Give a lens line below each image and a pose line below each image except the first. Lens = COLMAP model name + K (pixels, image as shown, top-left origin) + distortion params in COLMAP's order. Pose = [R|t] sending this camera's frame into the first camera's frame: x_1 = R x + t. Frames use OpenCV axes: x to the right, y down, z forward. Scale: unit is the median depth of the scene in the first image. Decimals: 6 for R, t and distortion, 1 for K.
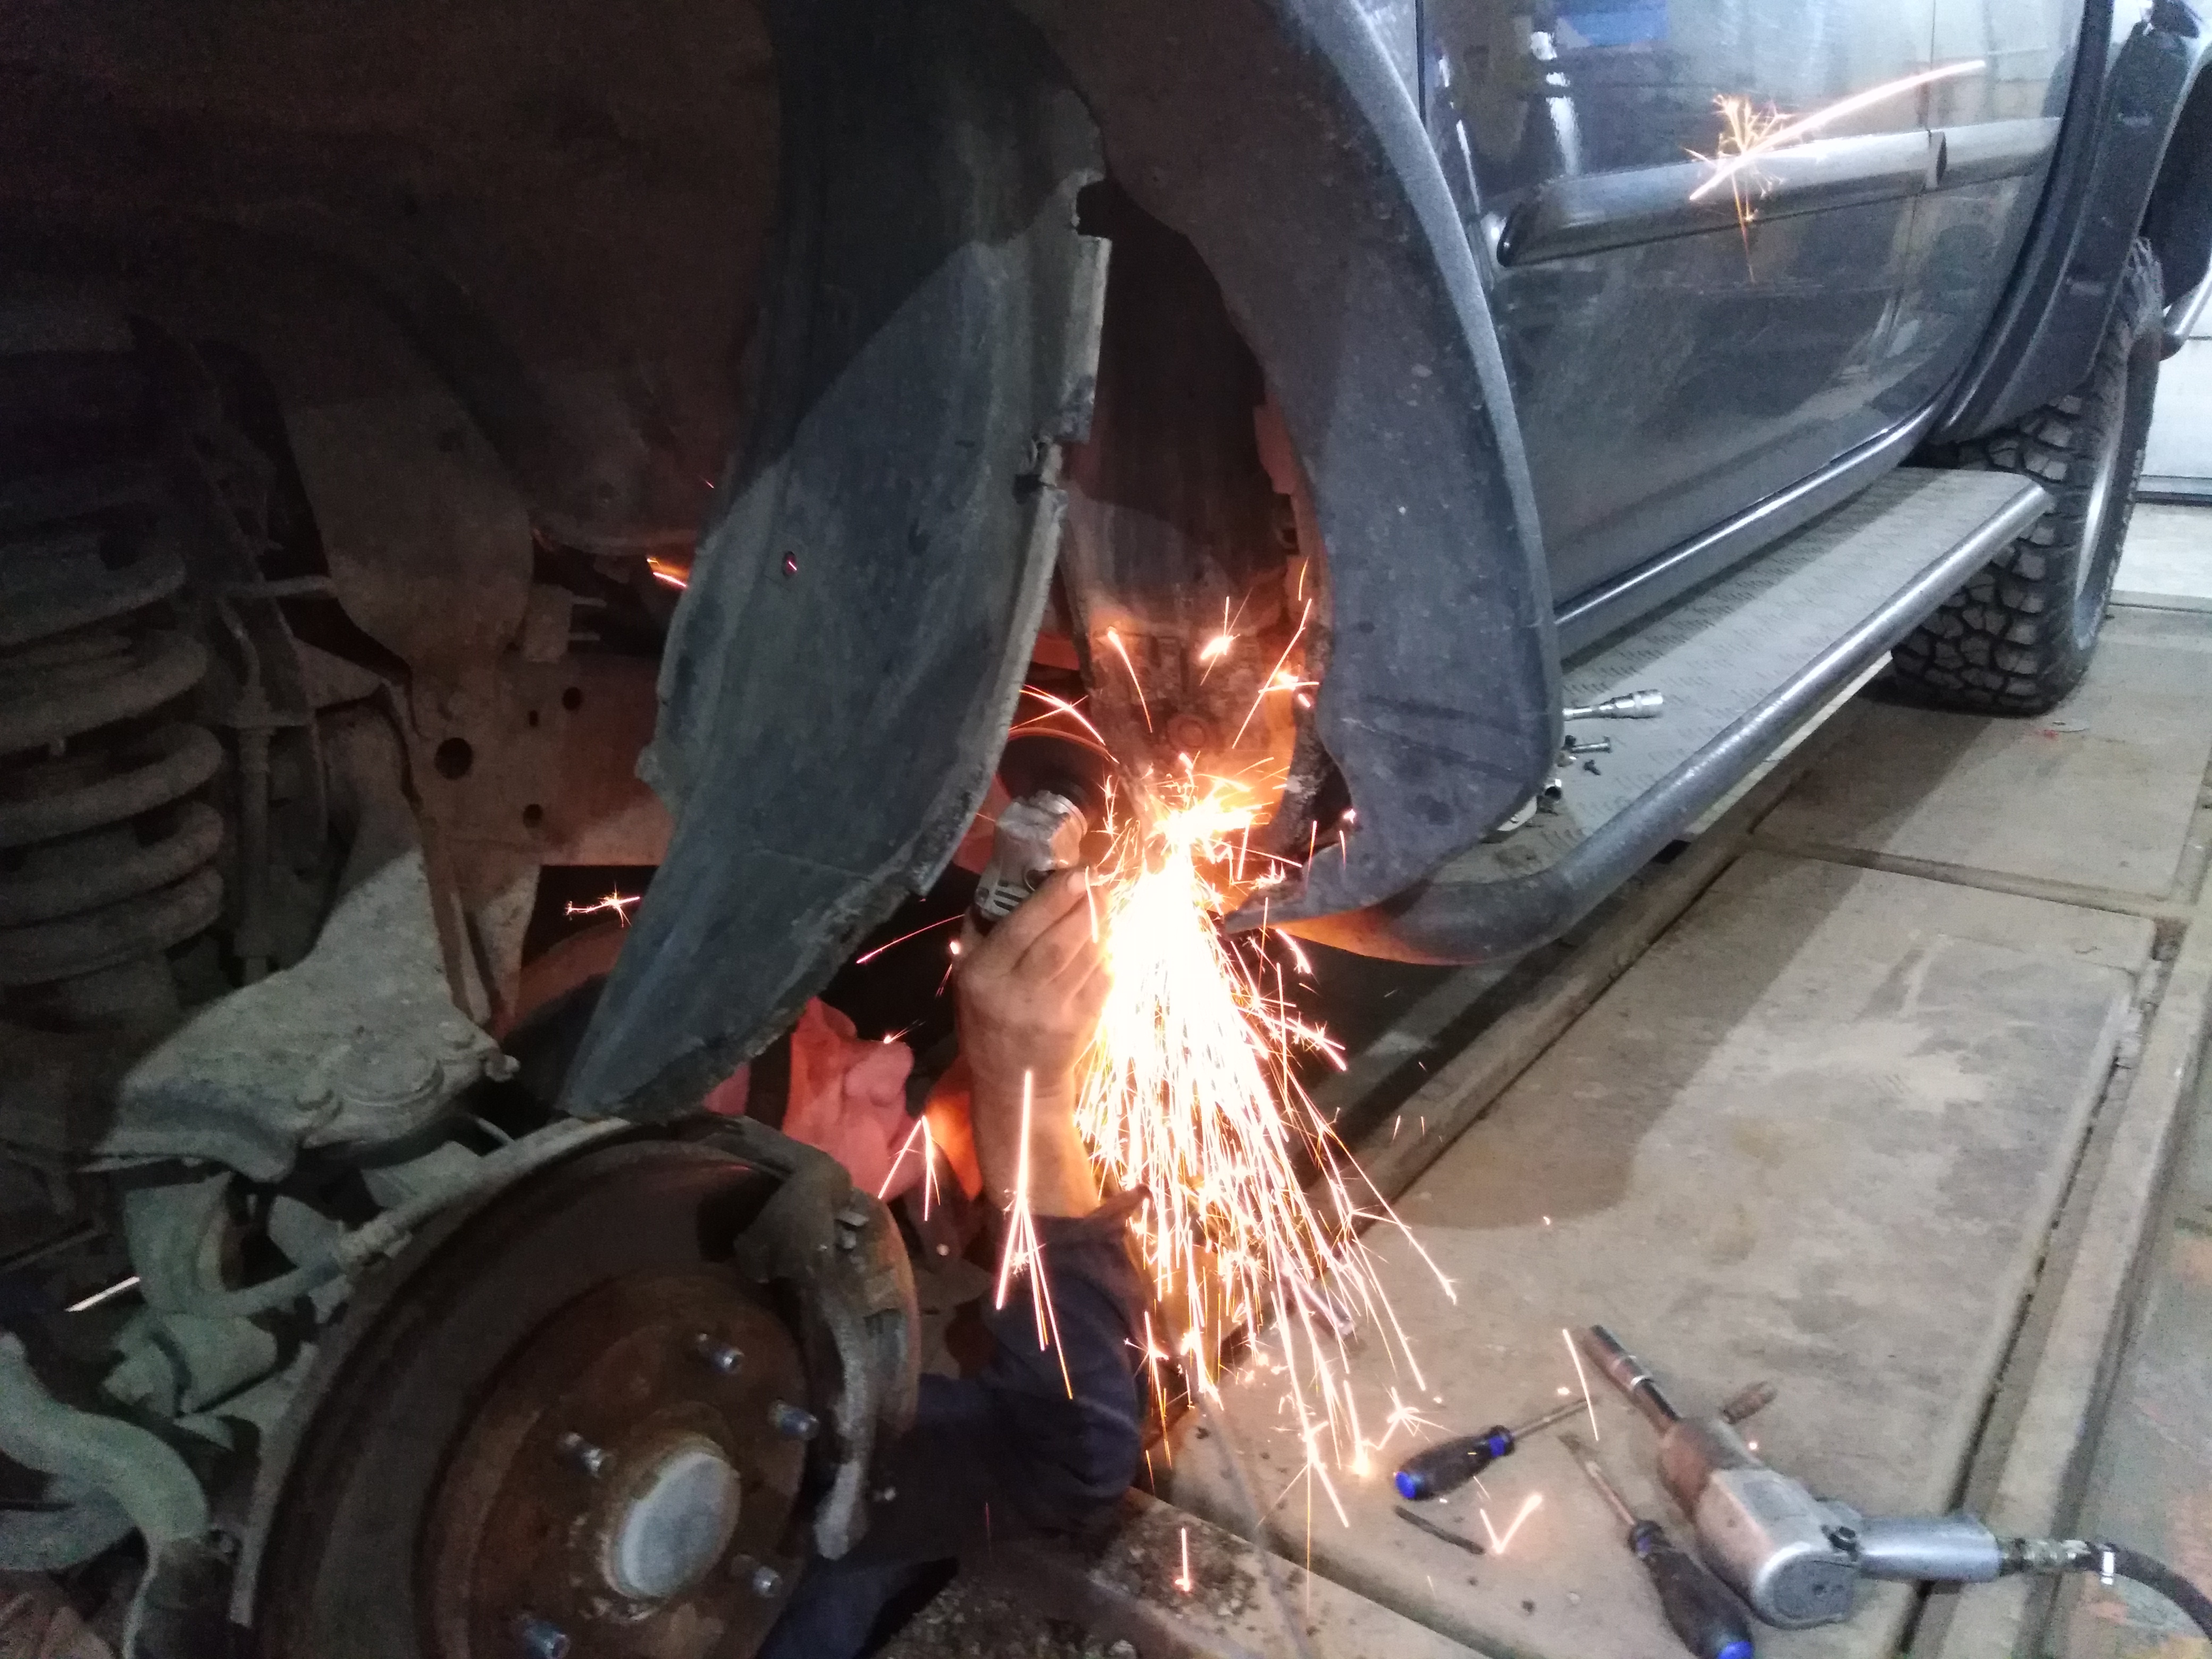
lens RADIAL K [[1680.0, 0, 1107.6], [0, 1680.0, 829.2], [0, 0, 1]] dist [0.088315, 0.002294]
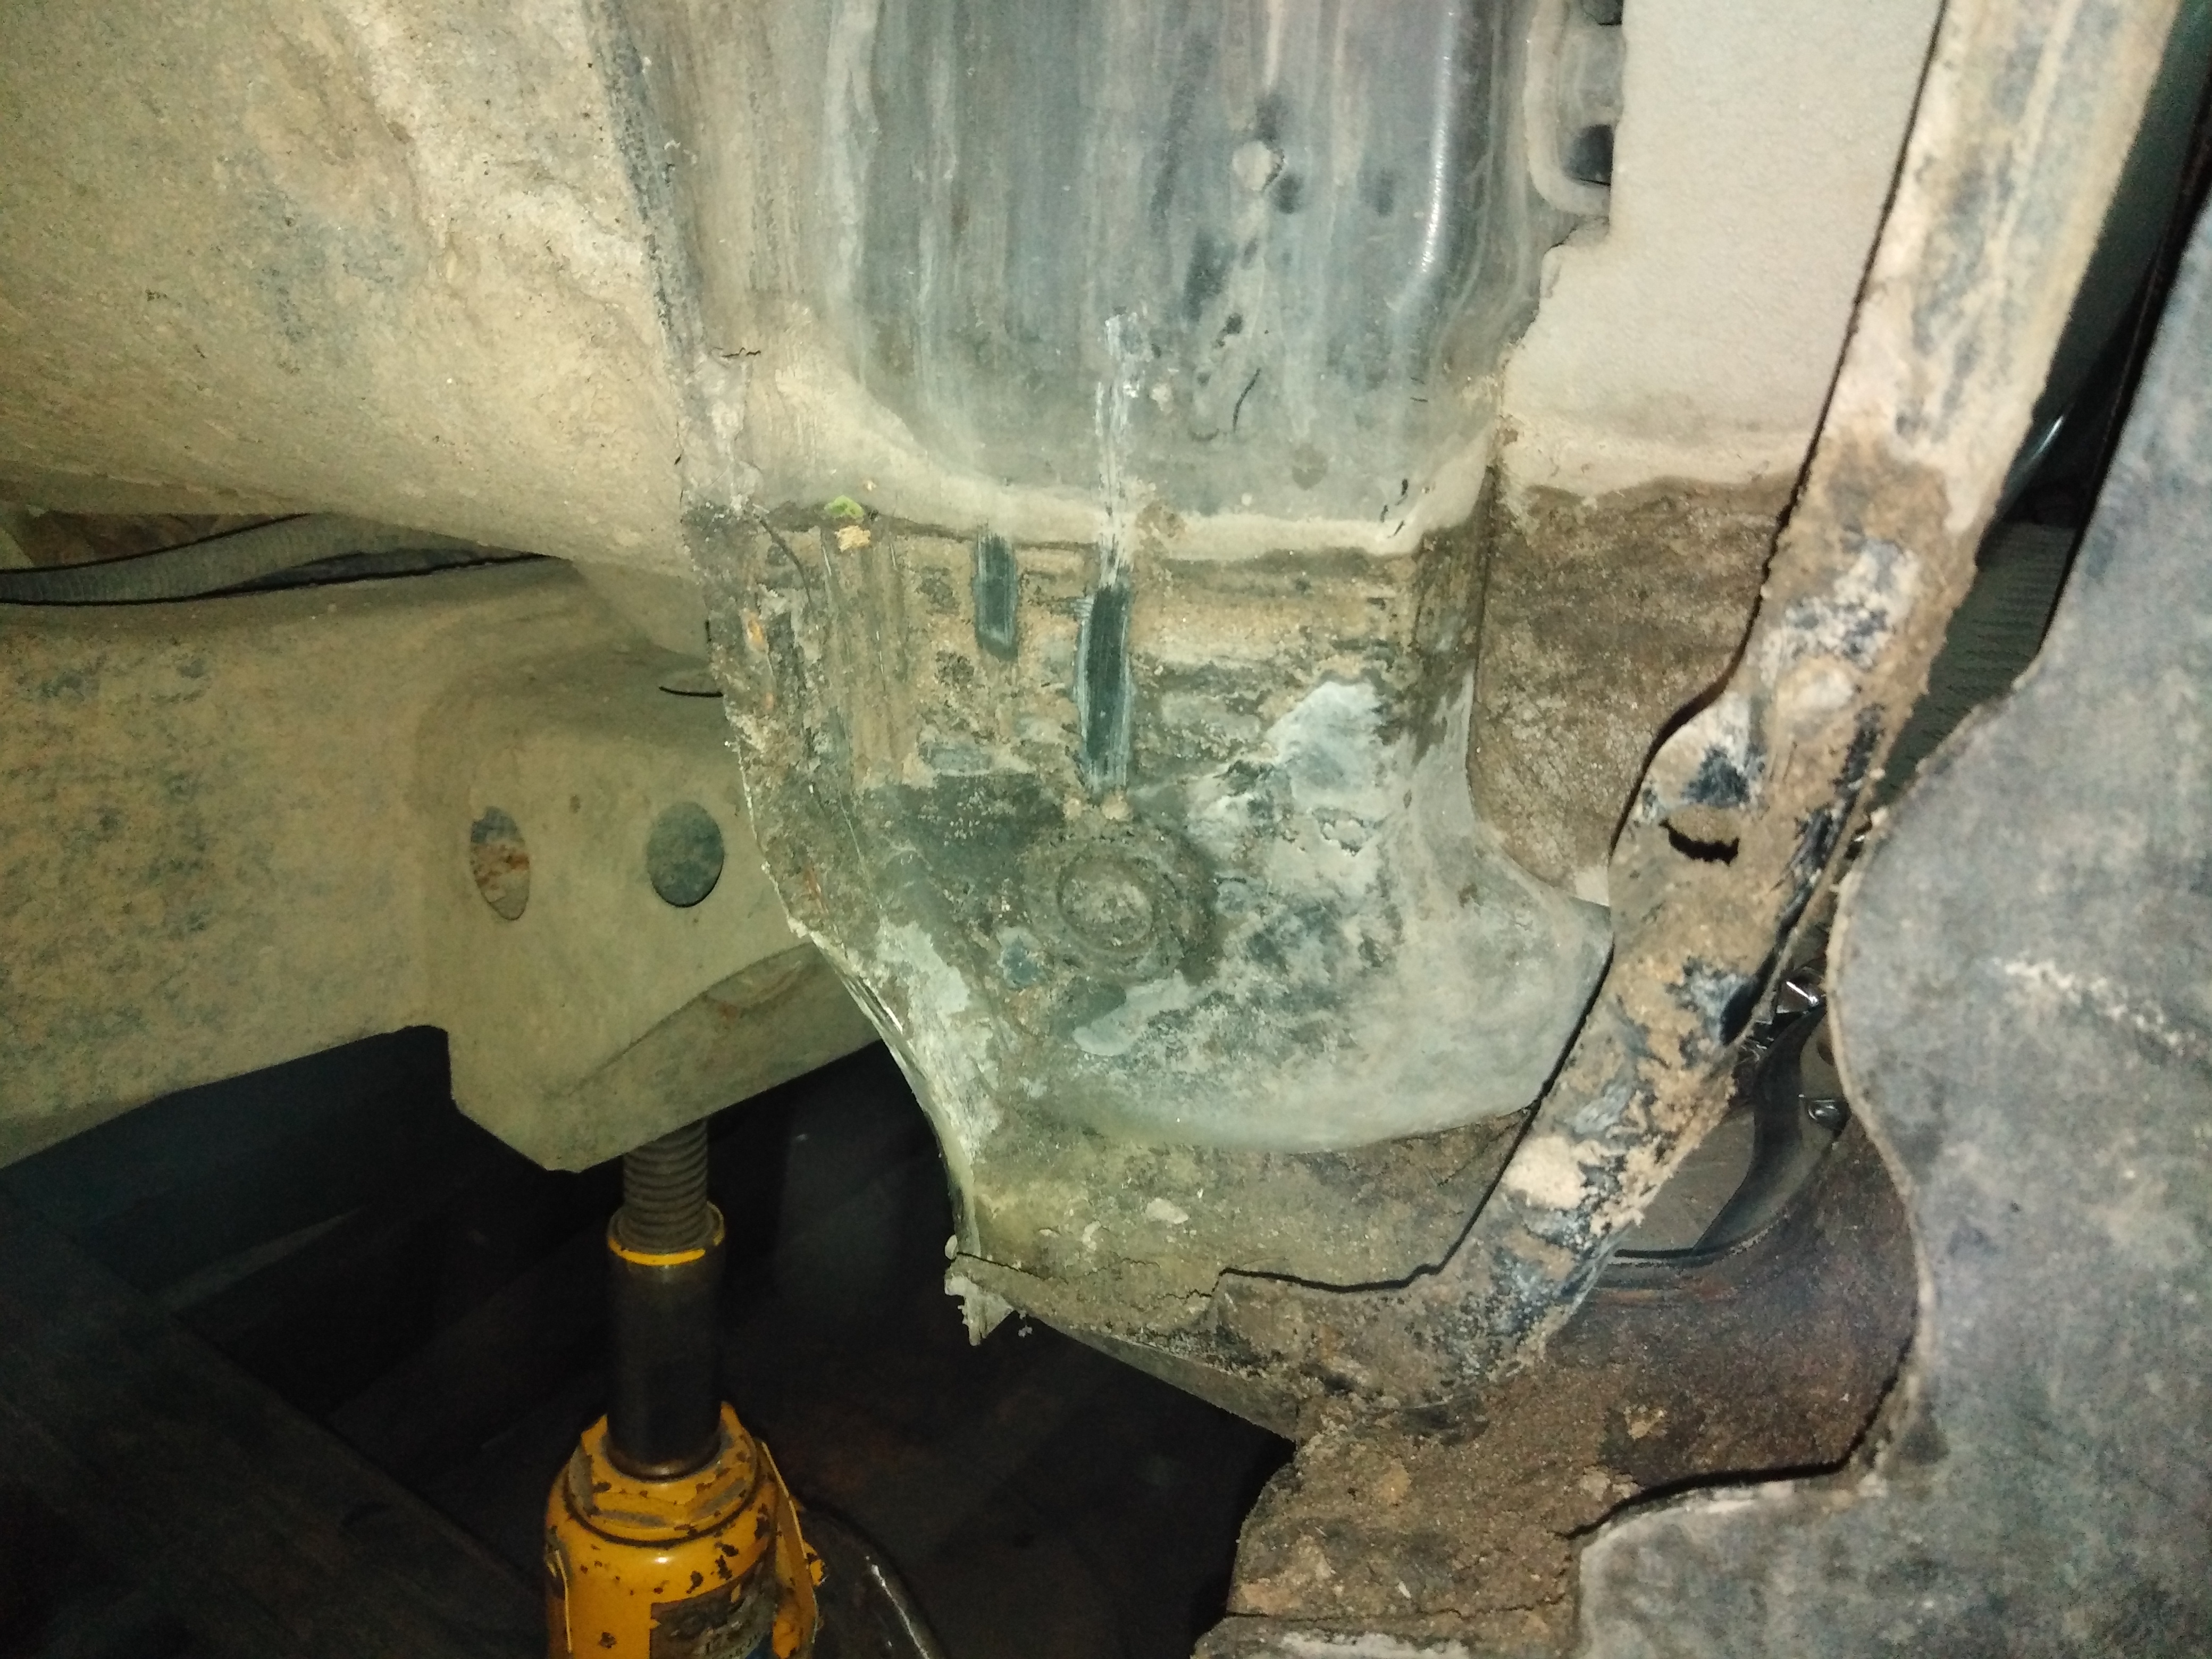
lens RADIAL K [[1680.0, 0, 1105.4], [0, 1680.0, 827.8], [0, 0, 1]] dist [0.088315, 0.002294]
pose [[0.990481, 0.065476, 0.121083, 0.014451], [-0.061604, 0.997471, -0.035448, -0.060759], [-0.123098, 0.027651, 0.992009, 0.737550]]
